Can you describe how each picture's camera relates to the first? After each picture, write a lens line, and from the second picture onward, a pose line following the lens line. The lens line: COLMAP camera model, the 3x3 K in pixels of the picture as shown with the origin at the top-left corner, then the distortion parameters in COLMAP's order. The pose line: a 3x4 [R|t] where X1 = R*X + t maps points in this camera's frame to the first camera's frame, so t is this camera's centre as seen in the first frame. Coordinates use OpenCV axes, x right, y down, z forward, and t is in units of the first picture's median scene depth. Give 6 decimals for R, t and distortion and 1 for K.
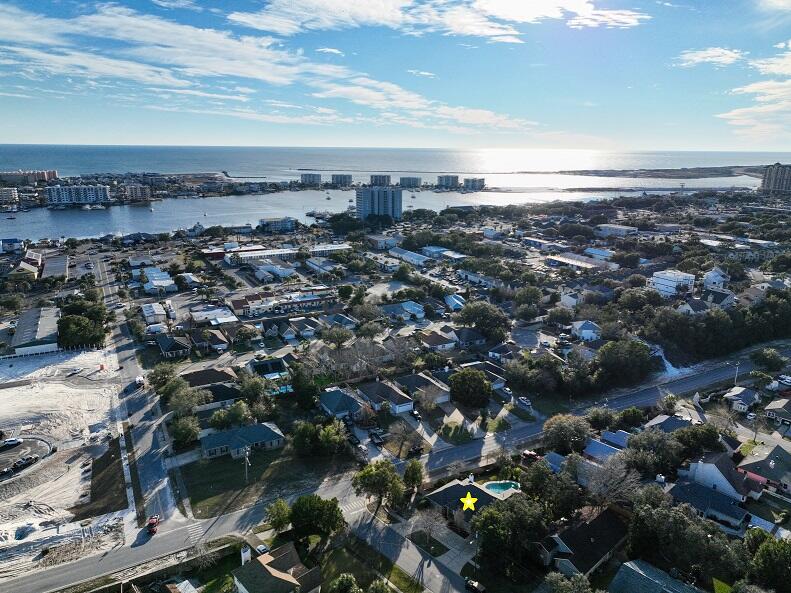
lens RADIAL K [[564.2, 0, 392.0], [0, 564.2, 280.9], [0, 0, 1]] dist [-0.007600, 0.022547]
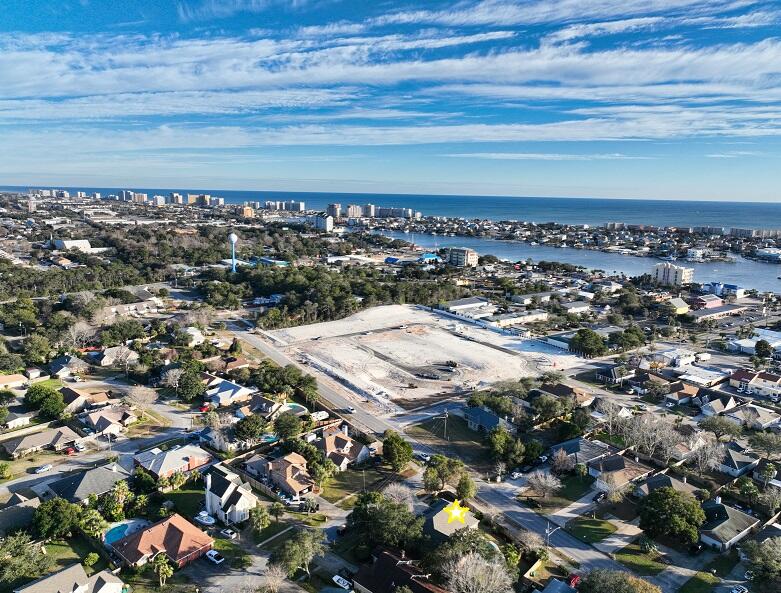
lens RADIAL K [[543.2, 0, 379.6], [0, 543.2, 294.7], [0, 0, 1]] dist [-0.002765, -0.001127]
pose [[0.104246, 0.177839, -0.978522, 0.367452], [-0.251209, 0.956689, 0.147109, -0.047774], [0.962303, 0.230478, 0.144406, 0.225549]]
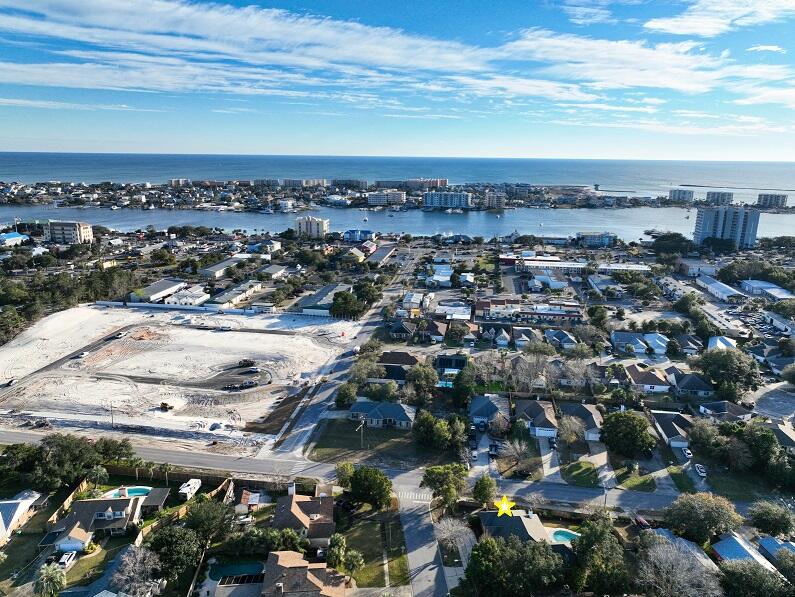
lens RADIAL K [[567.1, 0, 394.0], [0, 567.1, 282.8], [0, 0, 1]] dist [-0.007600, 0.022547]
pose [[0.793191, 0.135013, -0.593818, 0.167395], [-0.147101, 0.988716, 0.028308, -0.004918], [0.590939, 0.064898, 0.804101, 0.037422]]
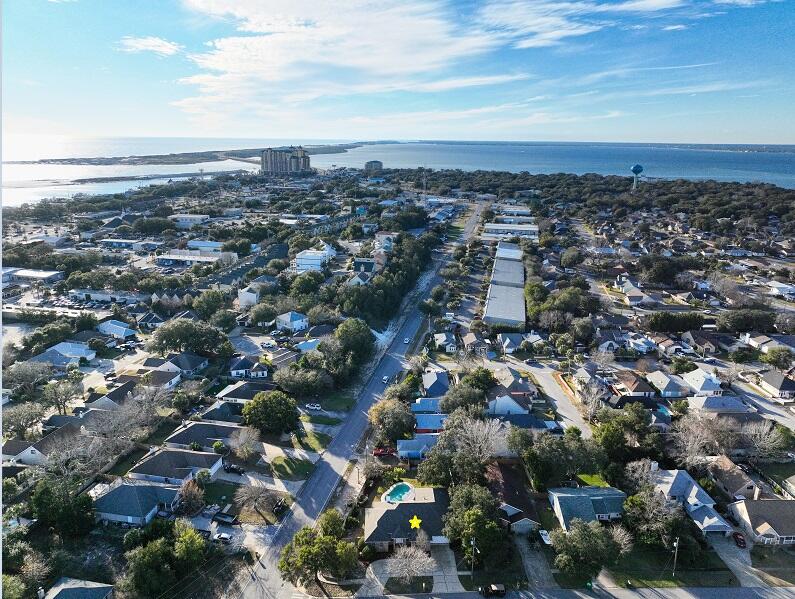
lens RADIAL K [[567.1, 0, 394.0], [0, 567.1, 283.8], [0, 0, 1]] dist [-0.007600, 0.022547]
pose [[0.643744, -0.192750, 0.740568, -0.172242], [0.172535, 0.979398, 0.104934, -0.033010], [-0.745537, 0.060223, 0.663737, 0.128935]]
